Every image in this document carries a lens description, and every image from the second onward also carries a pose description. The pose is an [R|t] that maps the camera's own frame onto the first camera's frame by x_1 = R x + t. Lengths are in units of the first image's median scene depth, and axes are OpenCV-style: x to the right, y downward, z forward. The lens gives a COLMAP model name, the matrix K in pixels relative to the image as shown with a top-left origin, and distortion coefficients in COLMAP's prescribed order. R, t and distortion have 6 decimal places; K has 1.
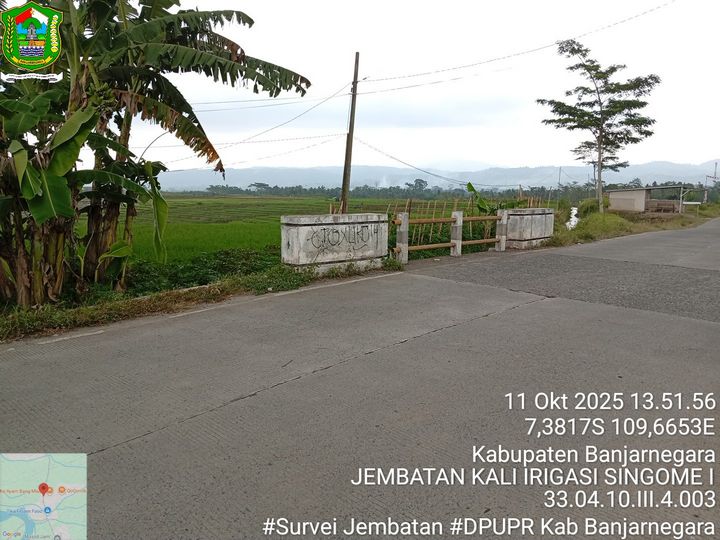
lens RADIAL K [[542.0, 0, 360.0], [0, 542.0, 270.0], [0, 0, 1]] dist [0.003634, -0.082047]
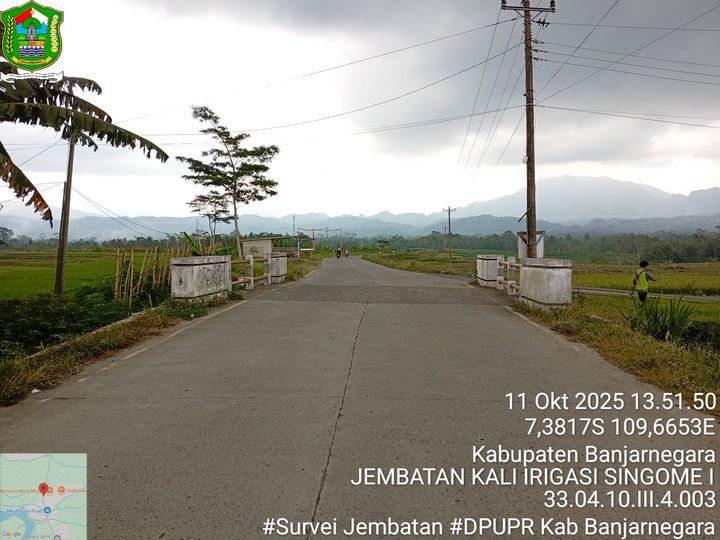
lens RADIAL K [[540.0, 0, 360.0], [0, 540.0, 270.0], [0, 0, 1]] dist [0.001366, -0.013793]
pose [[0.759561, -0.033406, 0.649577, -0.105135], [0.092547, 0.994070, -0.057096, 0.005860], [-0.643818, 0.103484, 0.758149, -0.030622]]
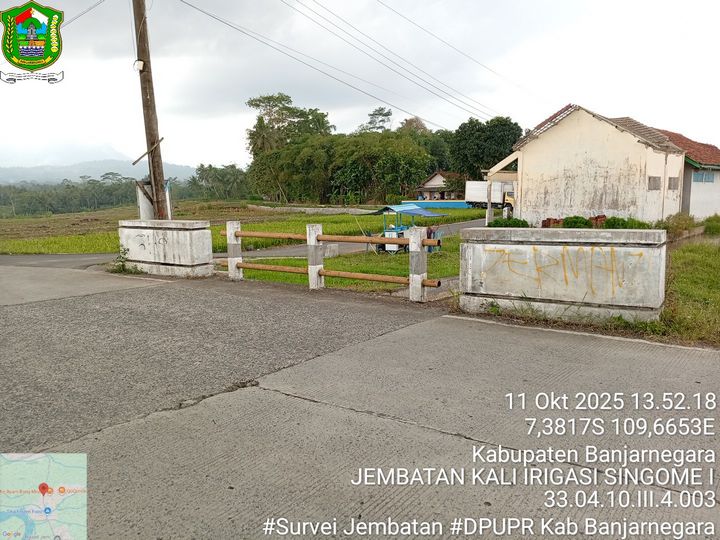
lens RADIAL K [[551.0, 0, 332.4], [0, 551.0, 271.2], [0, 0, 1]] dist [0.085524, -0.149955]
pose [[-0.154029, -0.141006, 0.977953, -0.034162], [0.149462, 0.975050, 0.164128, -0.021819], [-0.976697, 0.171447, -0.129111, 0.143972]]
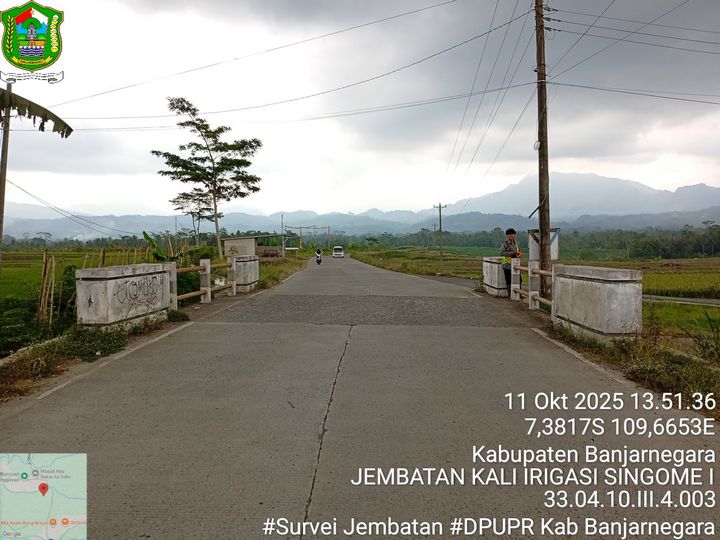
lens RADIAL K [[540.0, 0, 360.0], [0, 540.0, 270.0], [0, 0, 1]] dist [0.001366, -0.013793]
pose [[0.746152, -0.041348, 0.664490, -0.065544], [0.100398, 0.993644, -0.050907, -0.001768], [-0.658162, 0.104698, 0.745561, 0.011060]]
